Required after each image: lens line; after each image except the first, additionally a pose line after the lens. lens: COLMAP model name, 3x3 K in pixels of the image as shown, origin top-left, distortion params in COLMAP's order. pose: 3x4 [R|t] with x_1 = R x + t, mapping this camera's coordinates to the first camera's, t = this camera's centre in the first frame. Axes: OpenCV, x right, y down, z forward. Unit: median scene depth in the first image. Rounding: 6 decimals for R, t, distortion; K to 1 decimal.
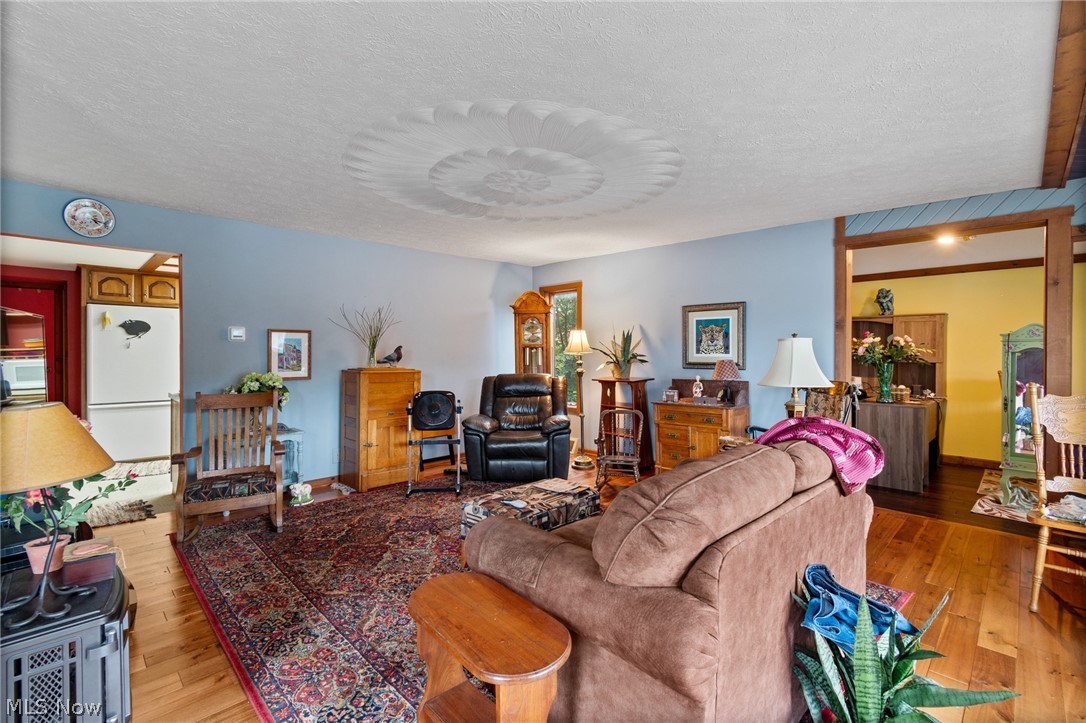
lens RADIAL K [[482.8, 0, 549.7], [0, 482.8, 357.1], [0, 0, 1]] dist [-0.000336, -0.000431]
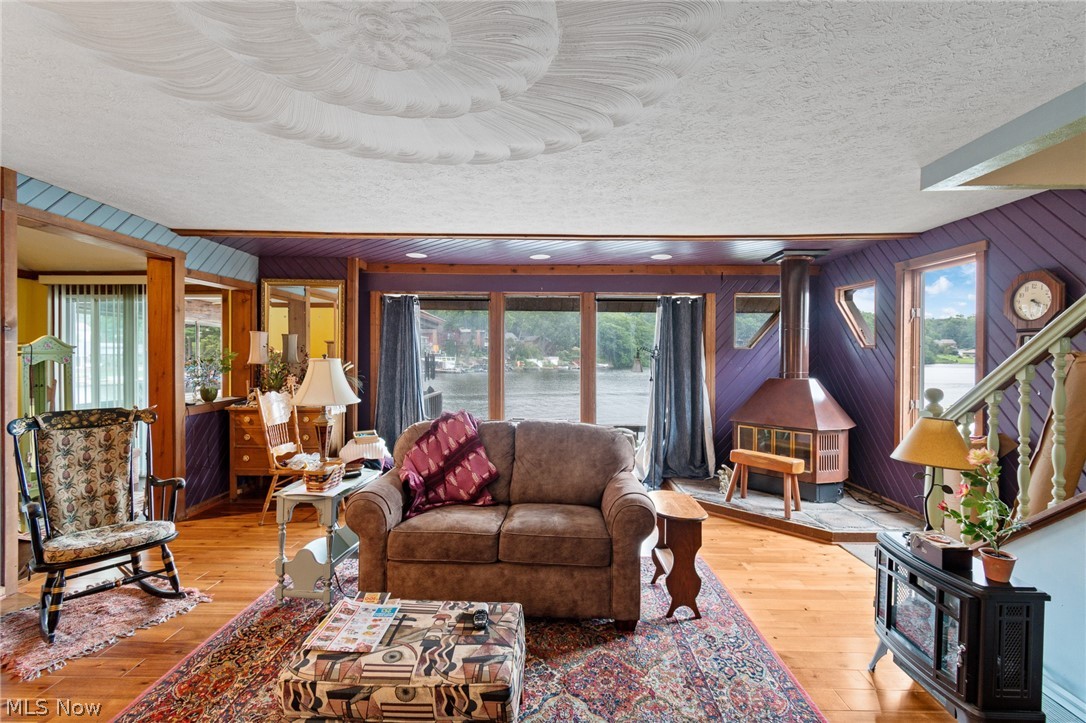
lens RADIAL K [[482.8, 0, 546.0], [0, 482.8, 360.4], [0, 0, 1]] dist [-0.000336, -0.000431]
pose [[-0.696942, -0.015358, 0.716963, -0.399952], [-0.001273, 0.999796, 0.020180, -0.038962], [-0.717127, 0.013152, -0.696819, 0.929323]]
